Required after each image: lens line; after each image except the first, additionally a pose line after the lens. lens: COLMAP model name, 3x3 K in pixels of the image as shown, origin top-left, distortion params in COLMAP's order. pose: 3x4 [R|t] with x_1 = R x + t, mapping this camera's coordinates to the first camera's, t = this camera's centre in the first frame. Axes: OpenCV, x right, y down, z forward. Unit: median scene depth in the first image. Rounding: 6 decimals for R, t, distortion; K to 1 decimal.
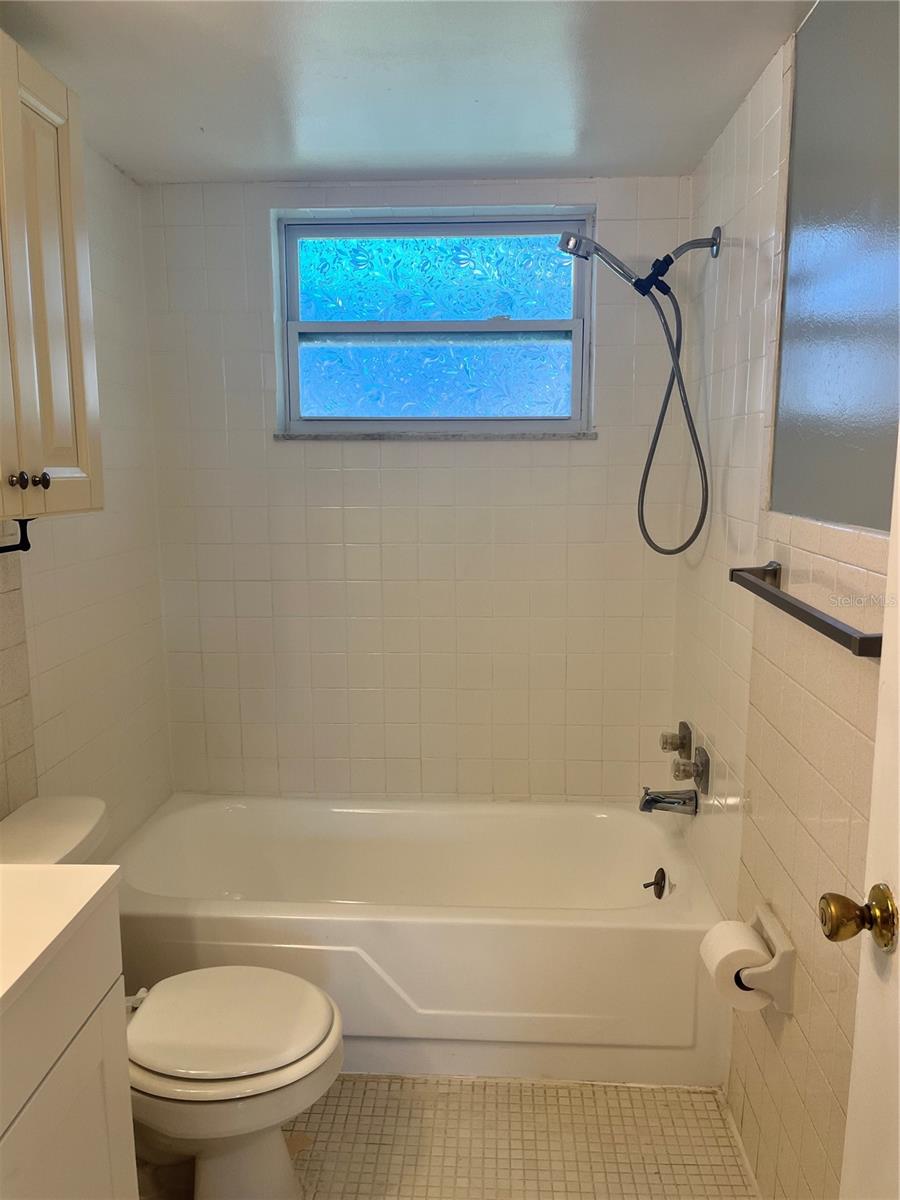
lens RADIAL K [[904.9, 0, 449.3], [0, 904.9, 605.8], [0, 0, 1]] dist [0.055708, -0.084278]
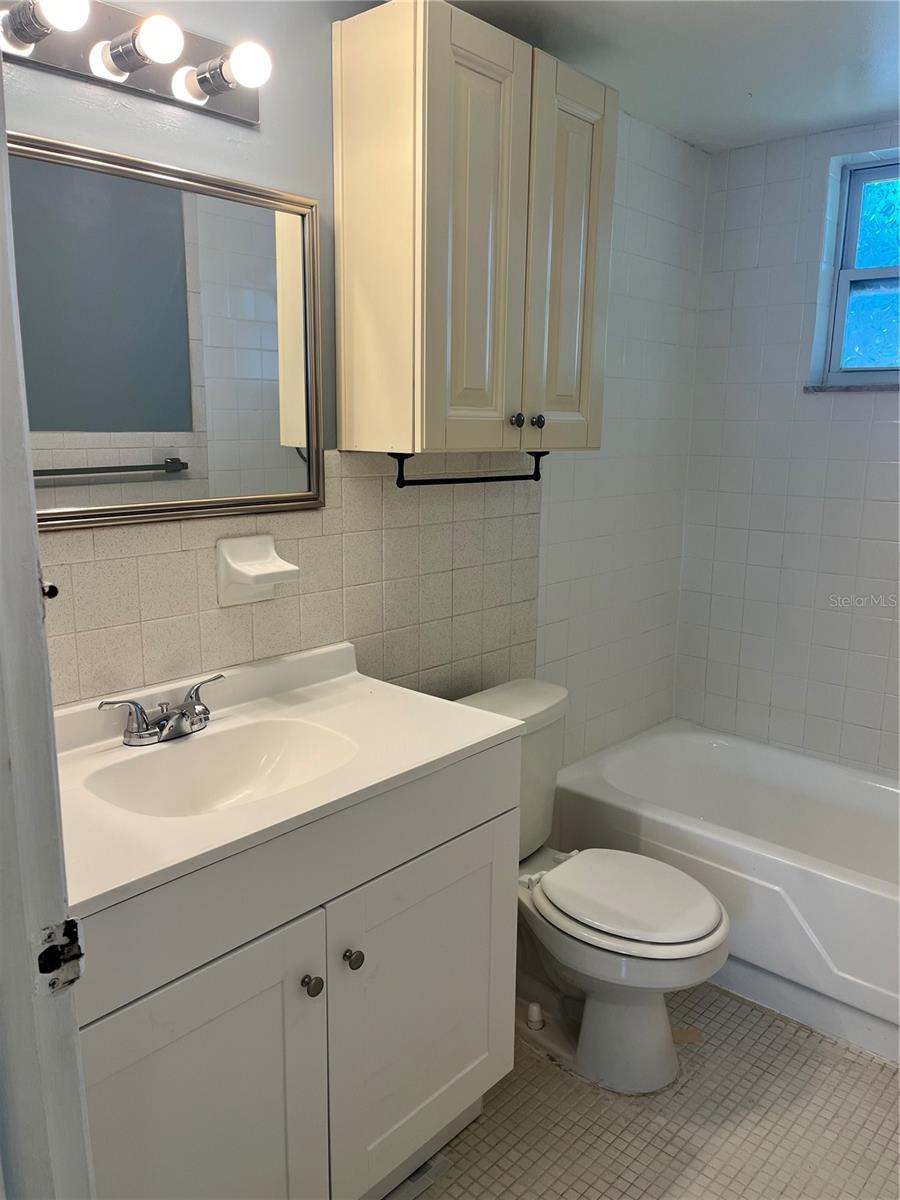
lens RADIAL K [[904.9, 0, 453.4], [0, 904.9, 606.1], [0, 0, 1]] dist [0.055708, -0.084278]
pose [[0.782158, 0.135744, -0.608114, 0.190224], [-0.113058, 0.990698, 0.075729, 0.024401], [0.612737, 0.009521, 0.790230, -0.040534]]
